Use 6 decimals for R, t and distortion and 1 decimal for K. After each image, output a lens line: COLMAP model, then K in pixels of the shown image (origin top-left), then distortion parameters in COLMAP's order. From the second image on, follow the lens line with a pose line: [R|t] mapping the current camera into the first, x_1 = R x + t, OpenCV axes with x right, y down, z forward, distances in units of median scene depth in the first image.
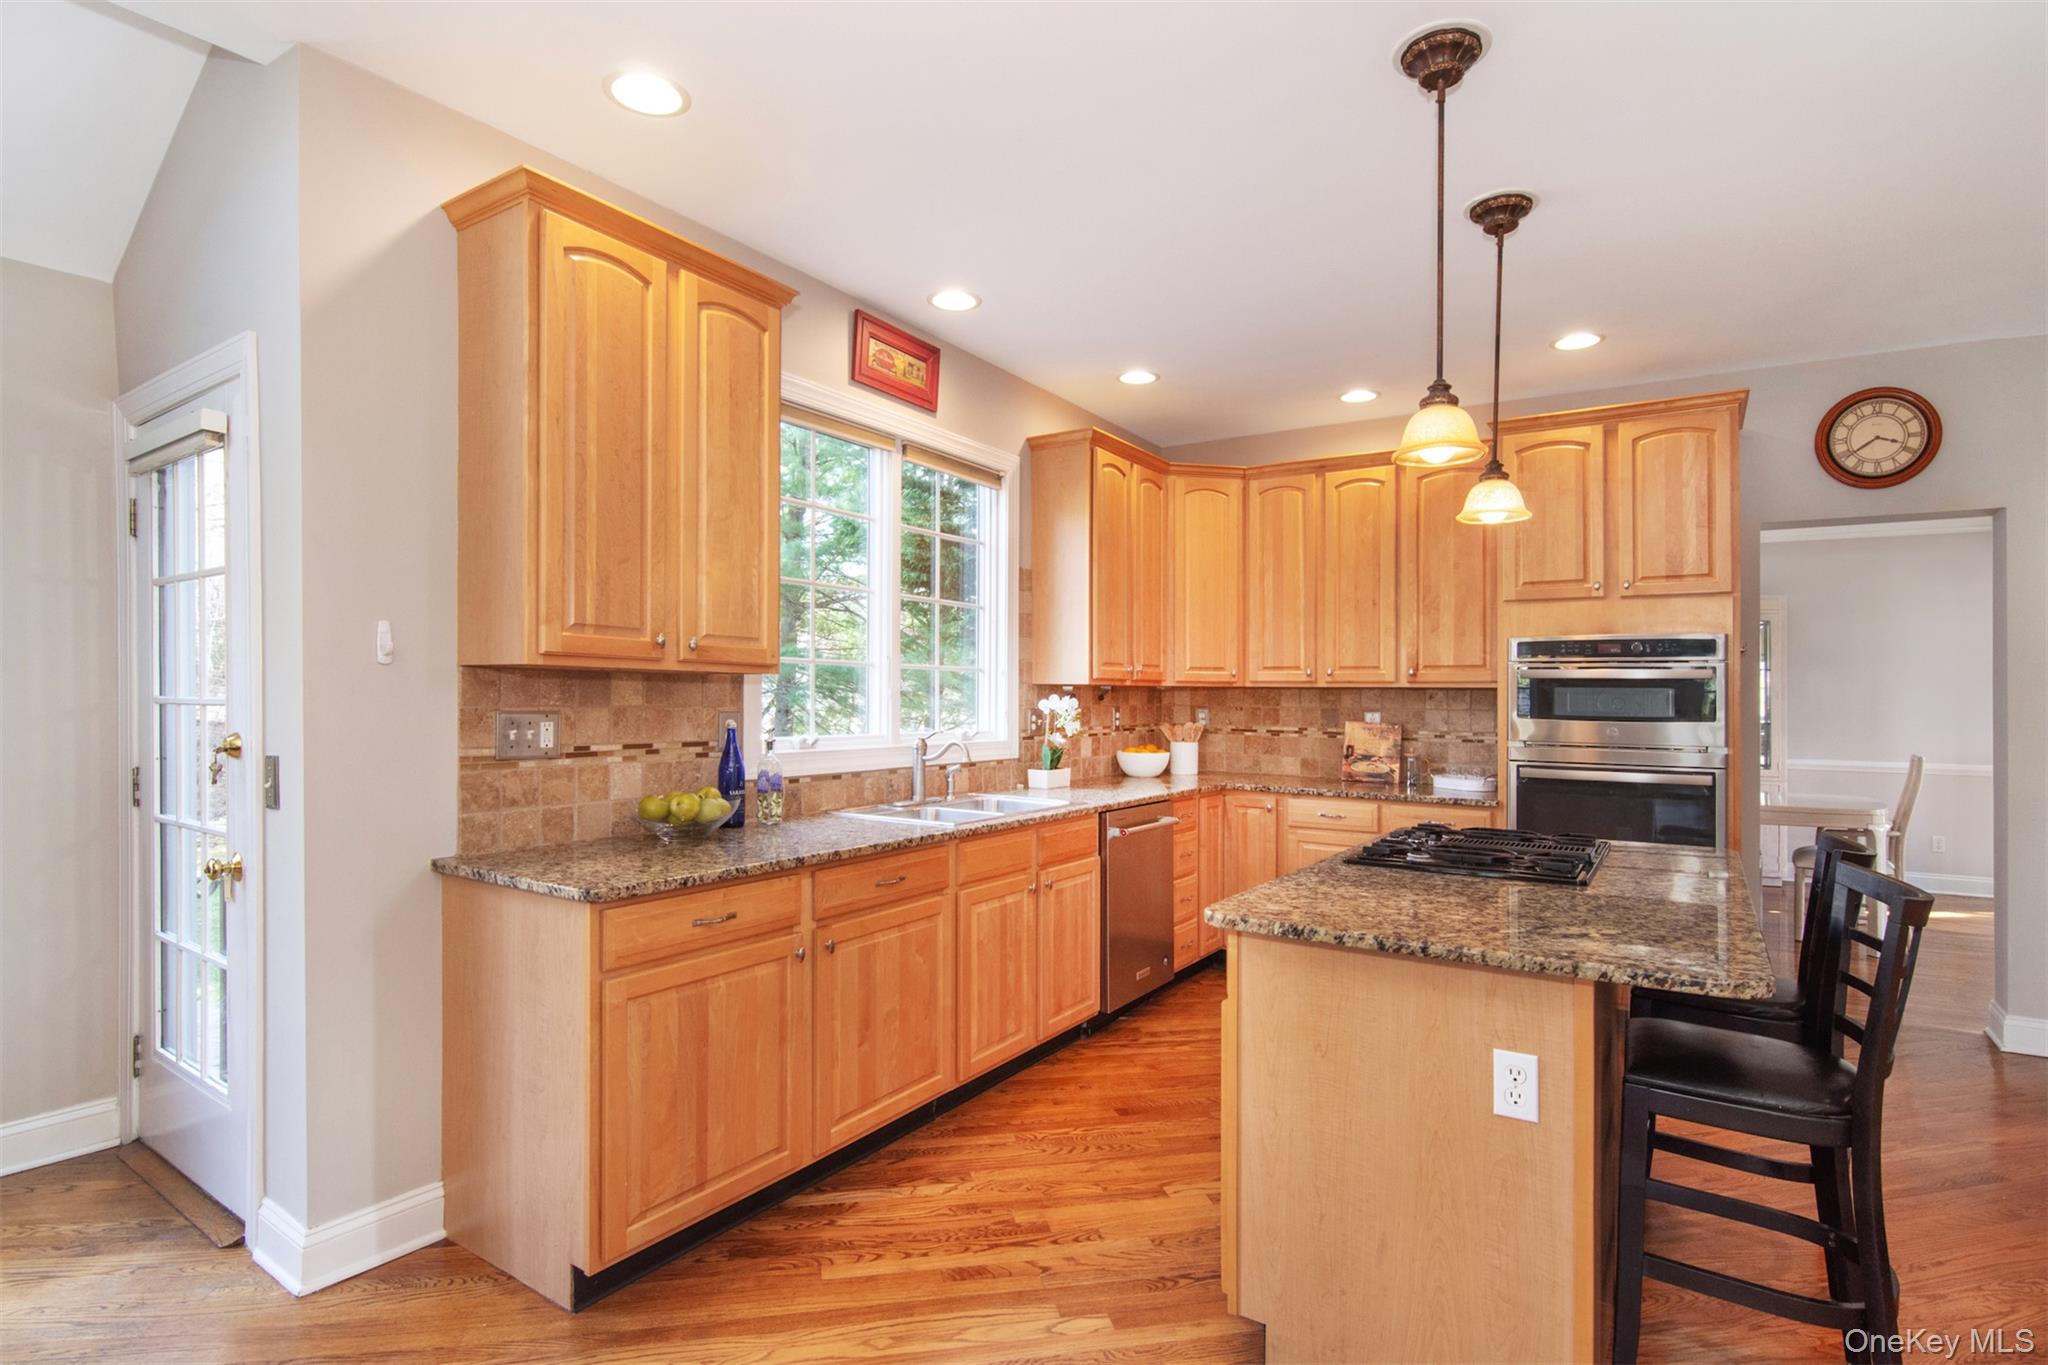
lens RADIAL K [[1055.4, 0, 907.8], [0, 1055.4, 701.0], [0, 0, 1]] dist [0.000066, -0.000150]
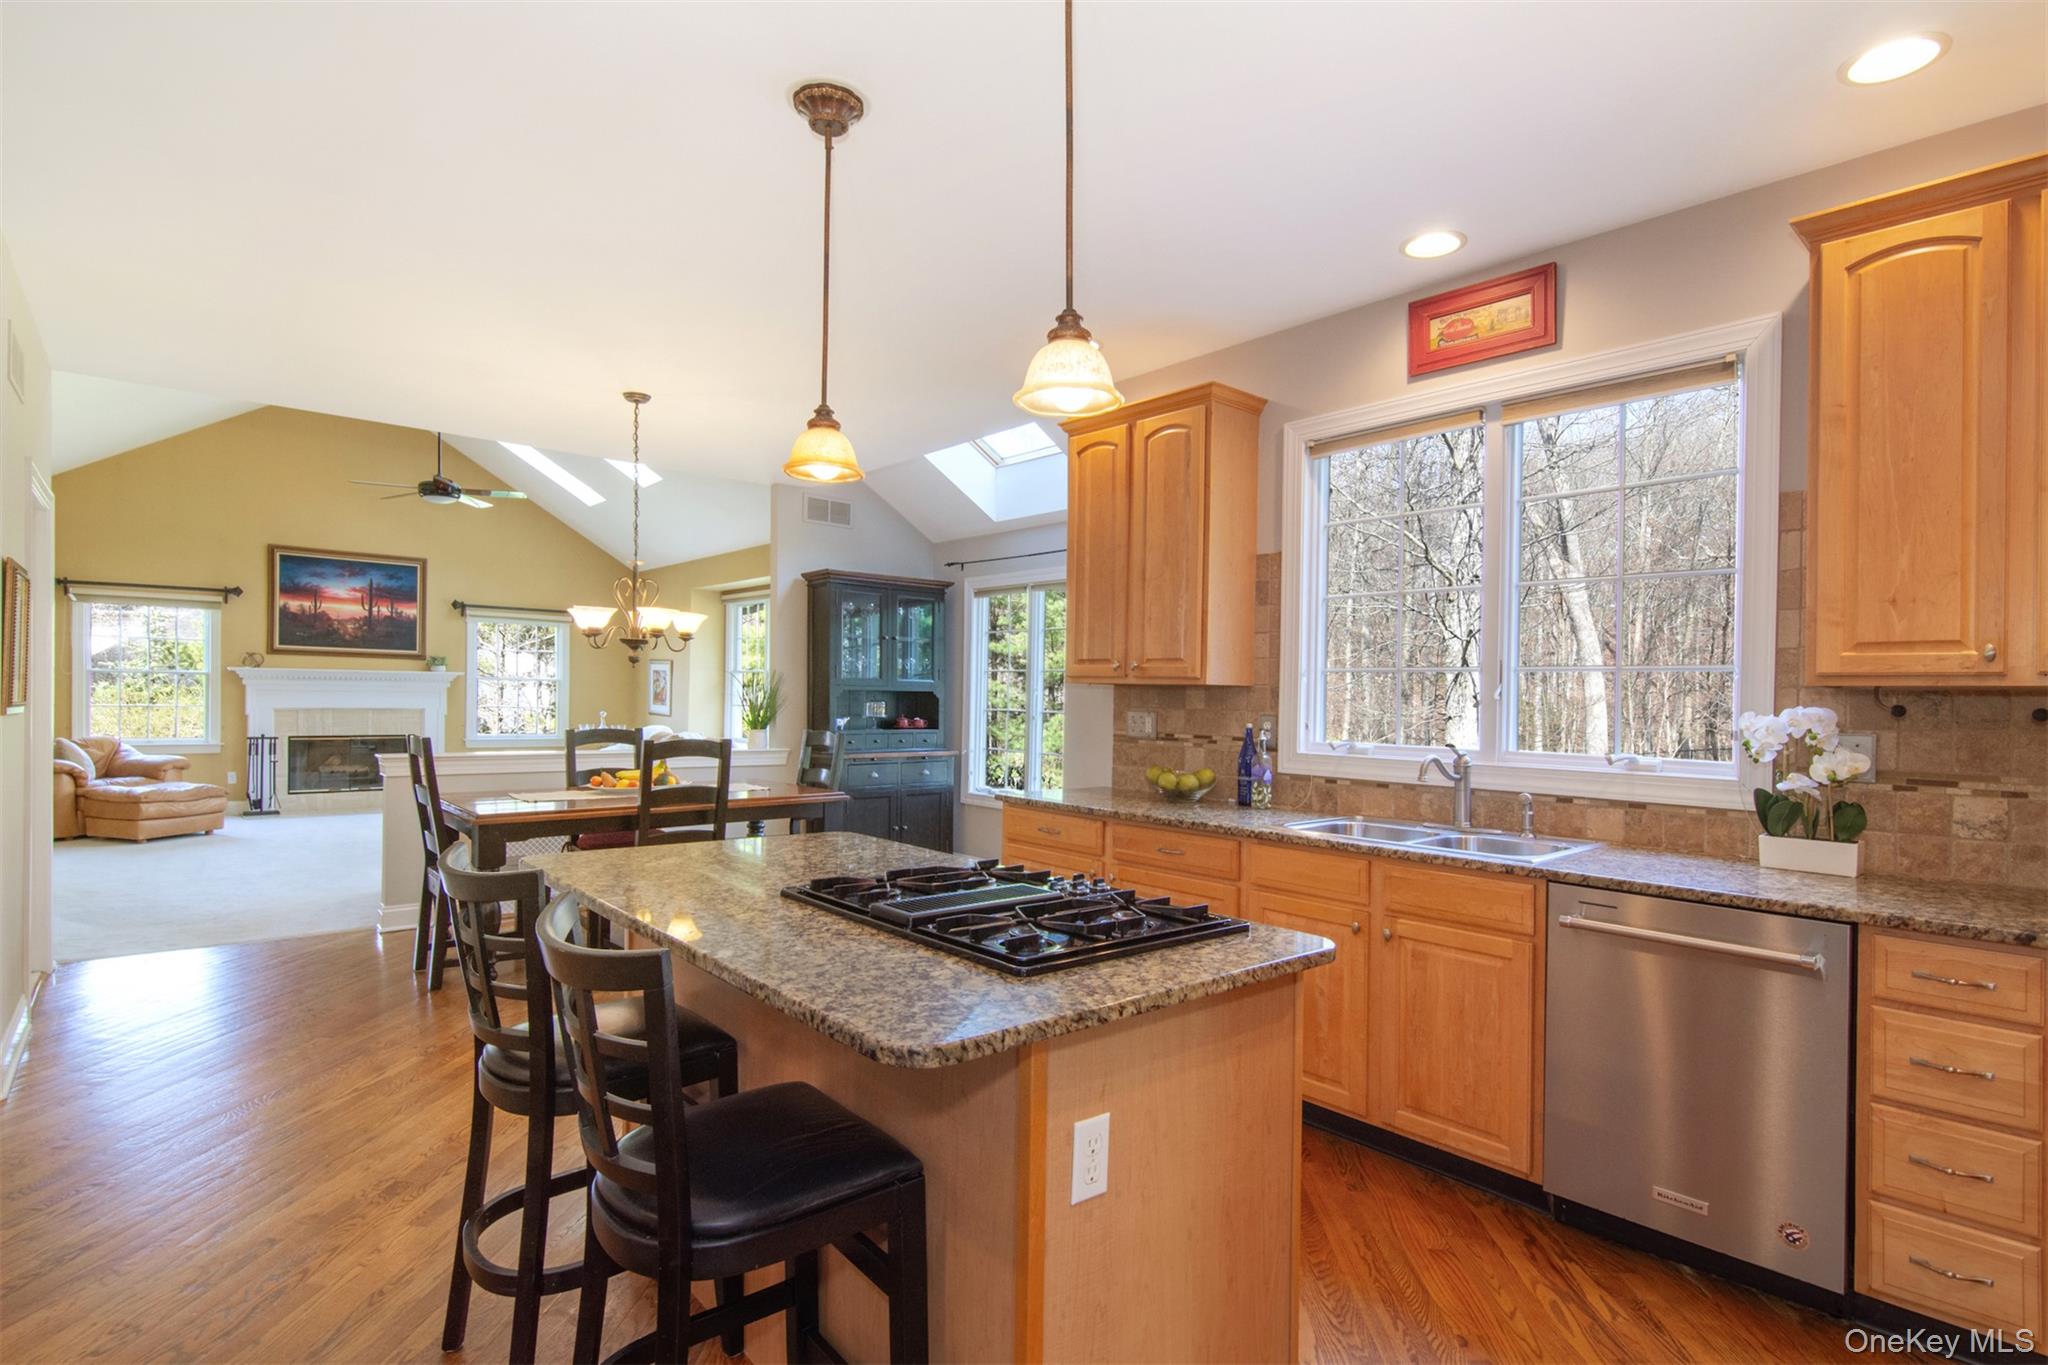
lens RADIAL K [[997.8, 0, 1023.3], [0, 997.8, 717.1], [0, 0, 1]] dist [-0.002353, -0.000894]
pose [[-0.225862, 0.005252, -0.974145, 0.838464], [-0.026174, 0.999592, 0.011458, 0.004632], [0.973808, 0.028085, -0.225632, 0.794213]]
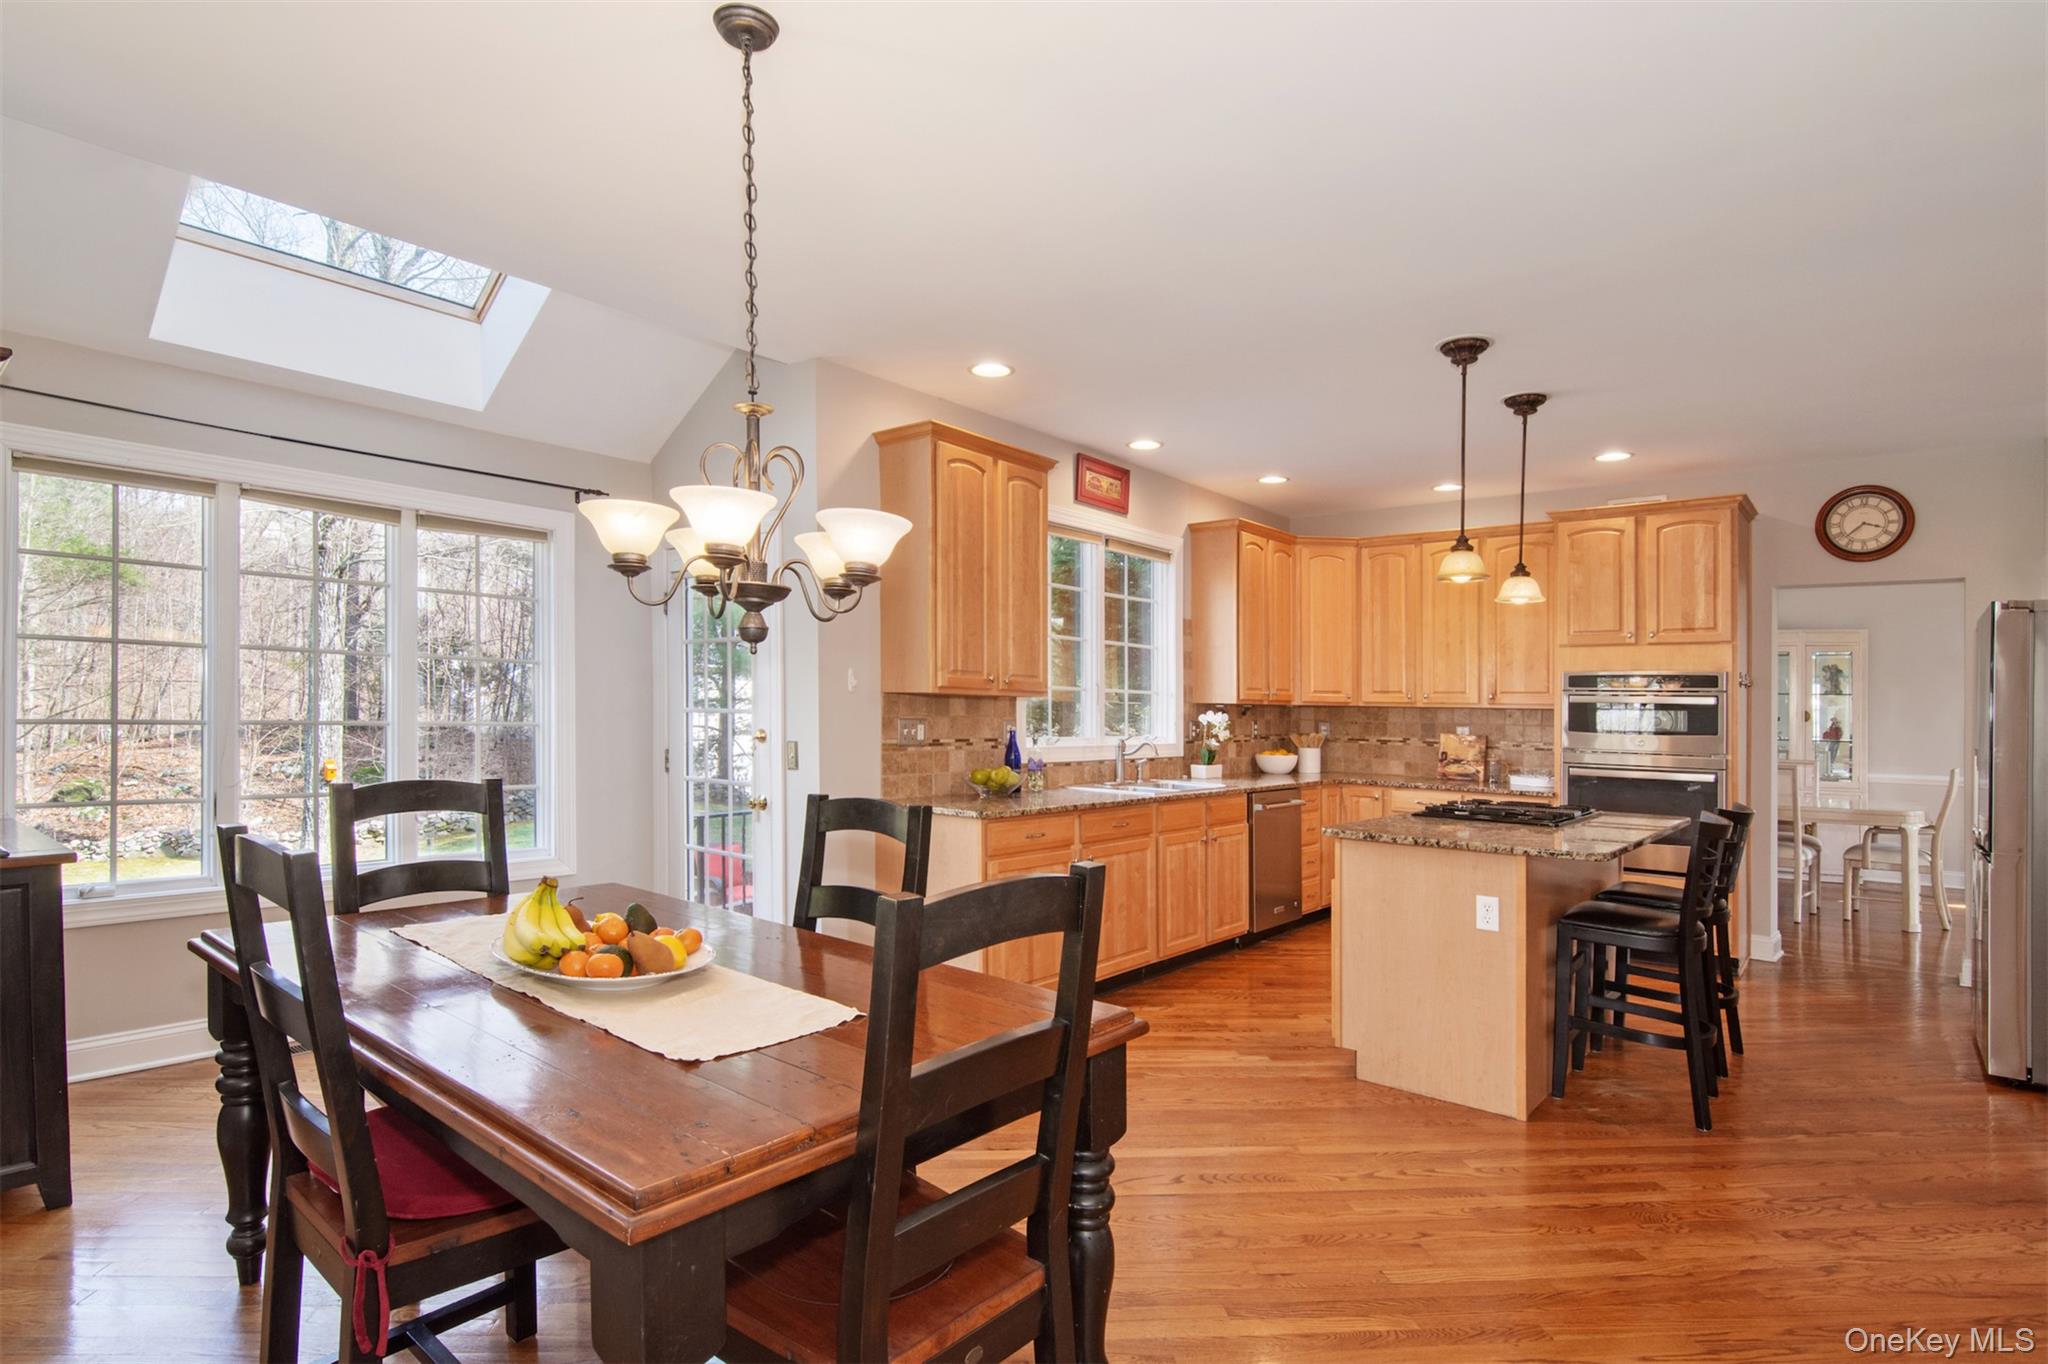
lens RADIAL K [[1063.5, 0, 867.7], [0, 1063.5, 679.8], [0, 0, 1]] dist [0.022263, -0.000927]
pose [[0.990829, 0.006003, -0.134992, -0.132864], [-0.010077, 0.999513, -0.029521, -0.000934], [0.134749, 0.030611, 0.990407, -0.502693]]
